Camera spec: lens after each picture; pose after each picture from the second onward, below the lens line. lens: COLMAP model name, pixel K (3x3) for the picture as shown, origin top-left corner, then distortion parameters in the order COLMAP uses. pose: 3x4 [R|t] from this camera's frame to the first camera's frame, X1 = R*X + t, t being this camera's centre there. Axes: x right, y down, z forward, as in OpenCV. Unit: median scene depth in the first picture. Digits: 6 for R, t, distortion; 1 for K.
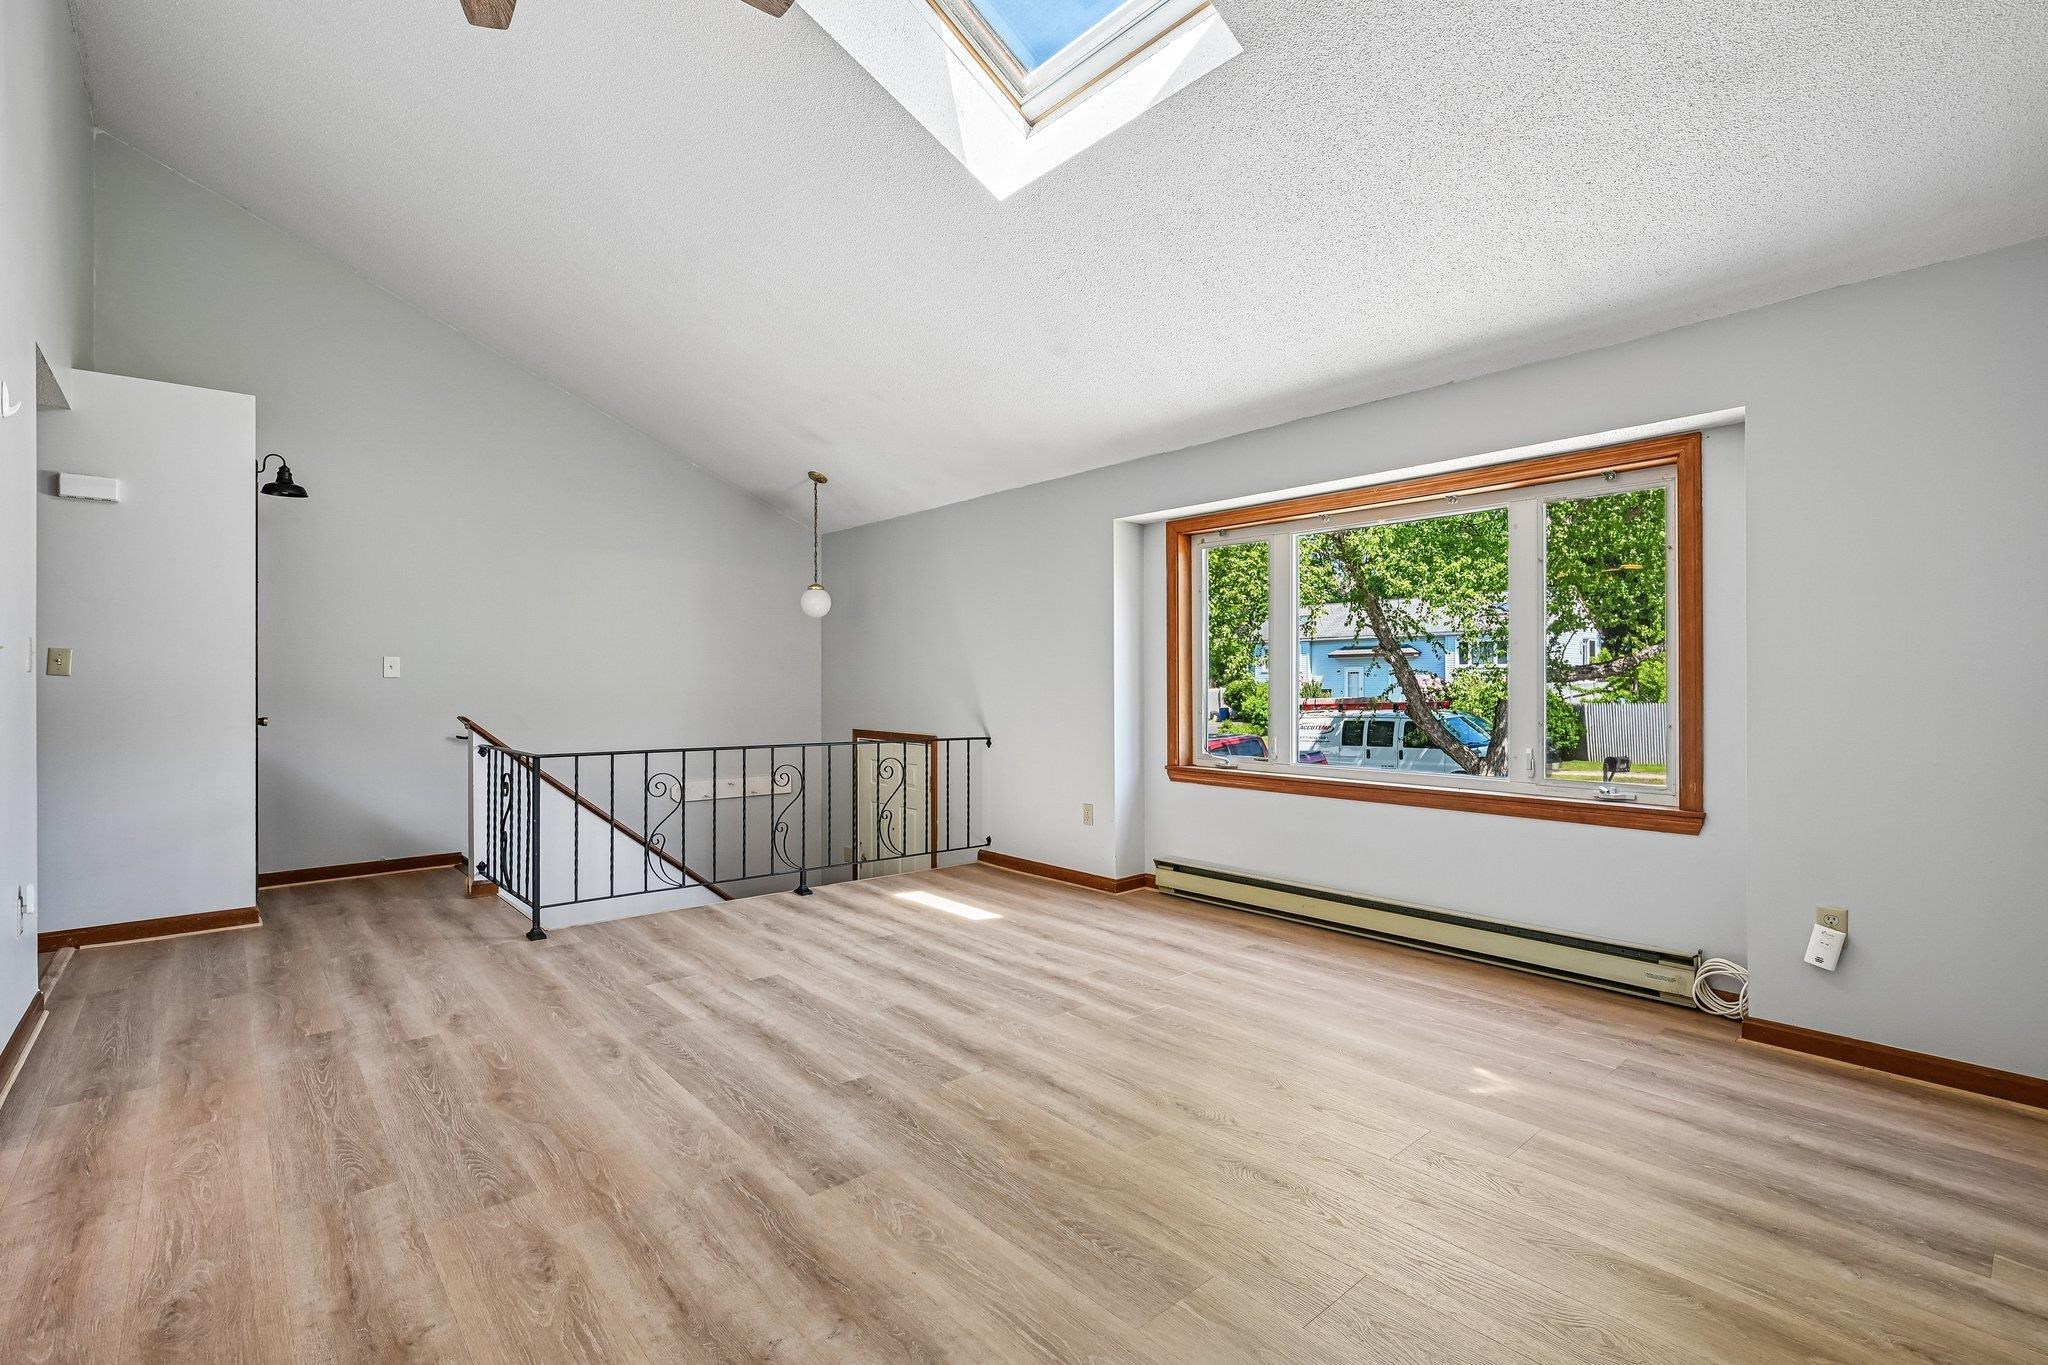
lens RADIAL K [[921.9, 0, 1024.8], [0, 921.9, 684.3], [0, 0, 1]] dist [-0.002615, -0.000896]
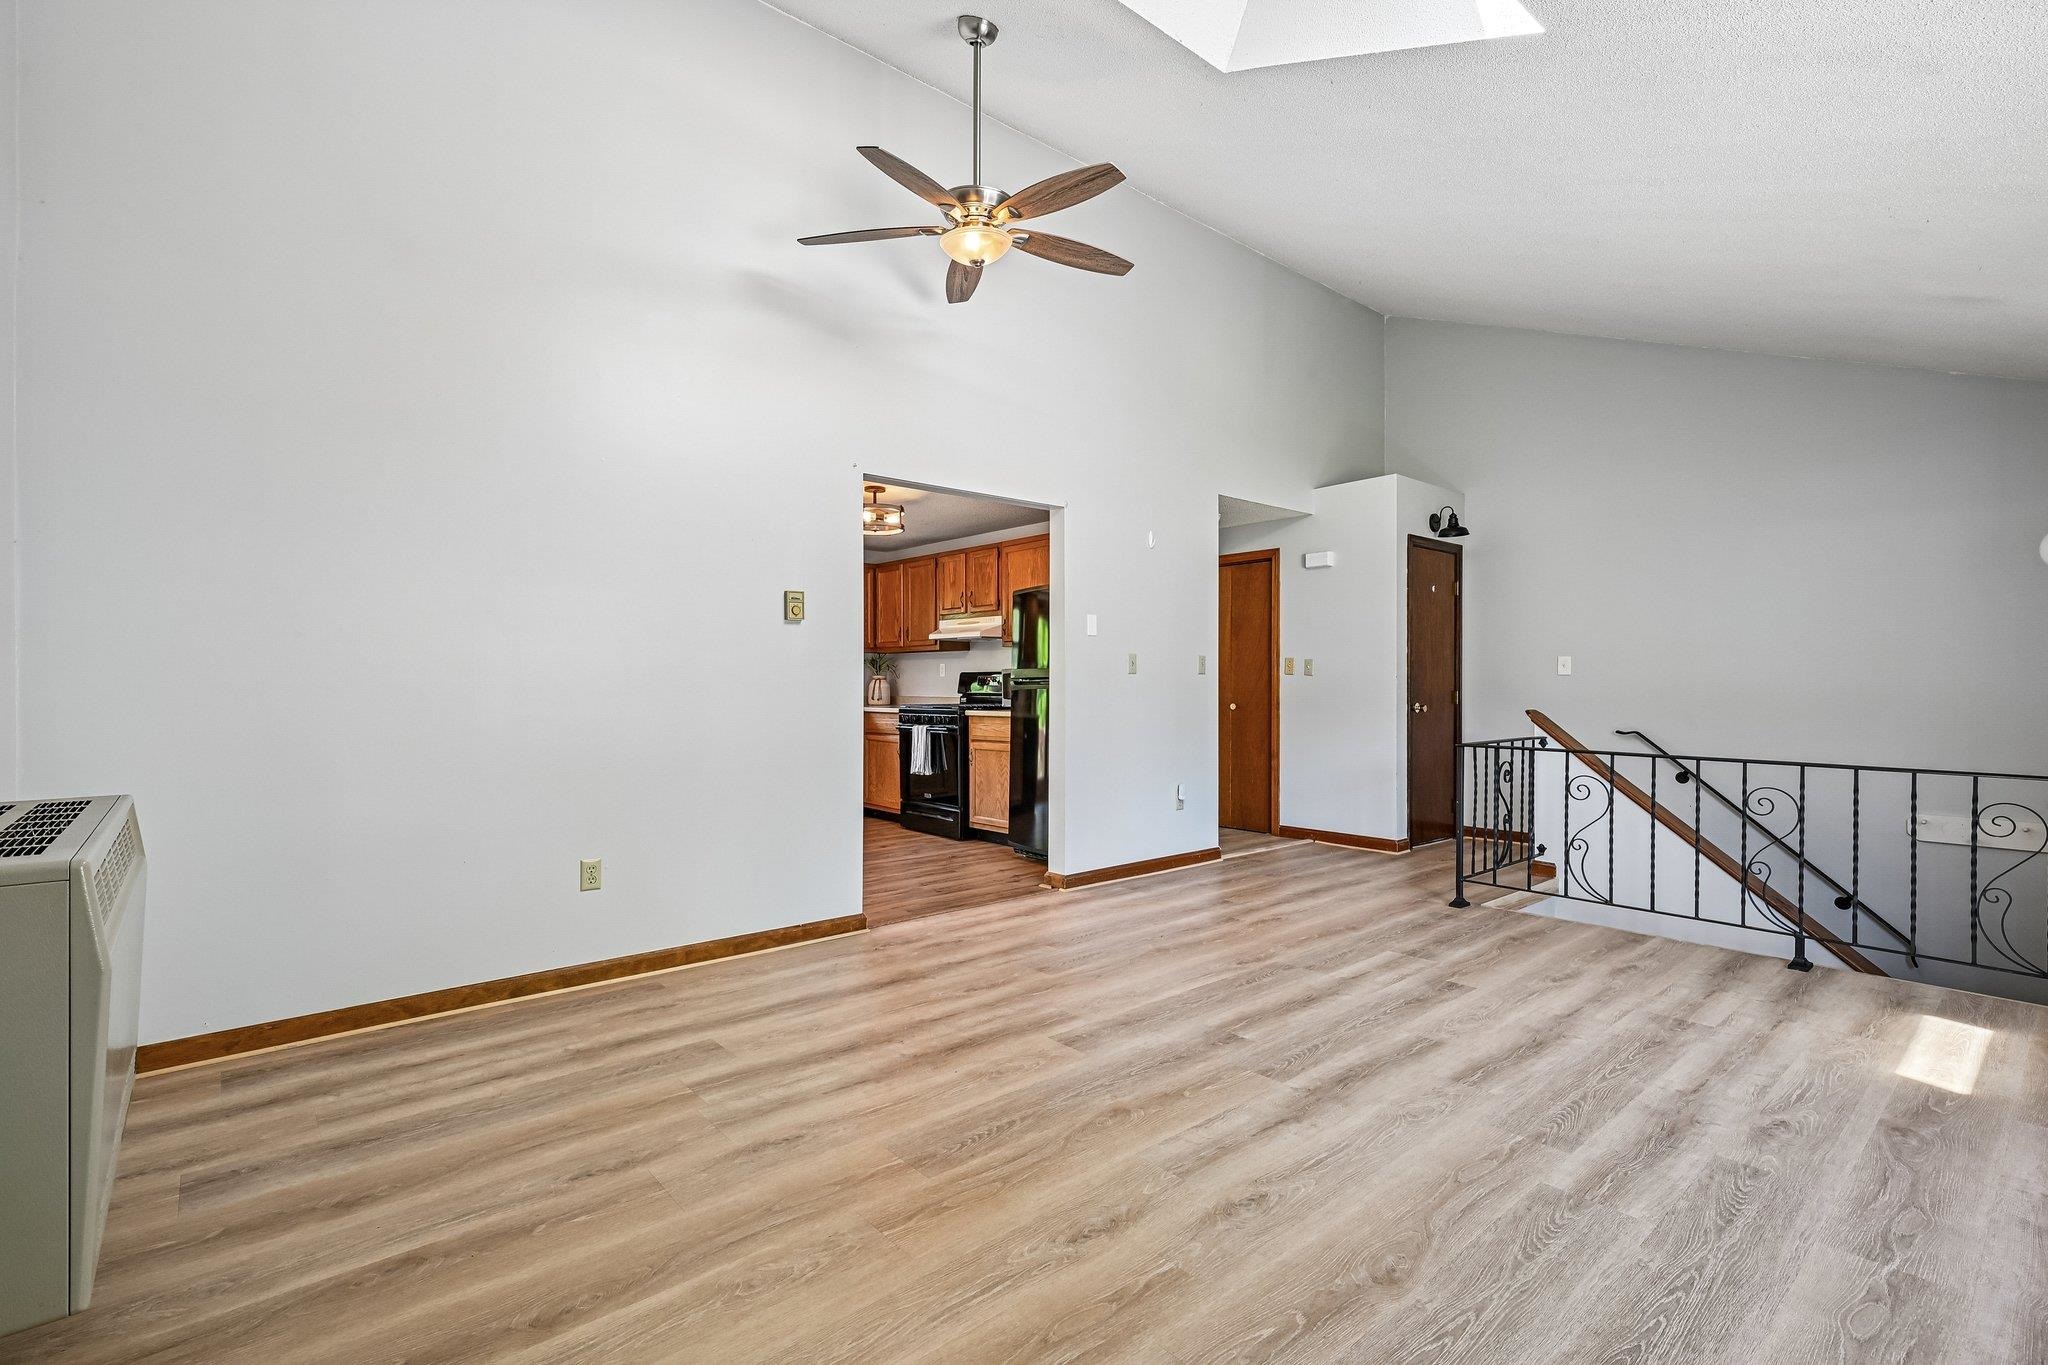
lens RADIAL K [[927.0, 0, 1026.4], [0, 927.0, 685.6], [0, 0, 1]] dist [0.002390, -0.000763]
pose [[-0.008298, 0.002837, -0.999962, 0.704812], [-0.000384, 0.999996, 0.002840, 0.006308], [0.999966, 0.000407, -0.008296, 0.577960]]
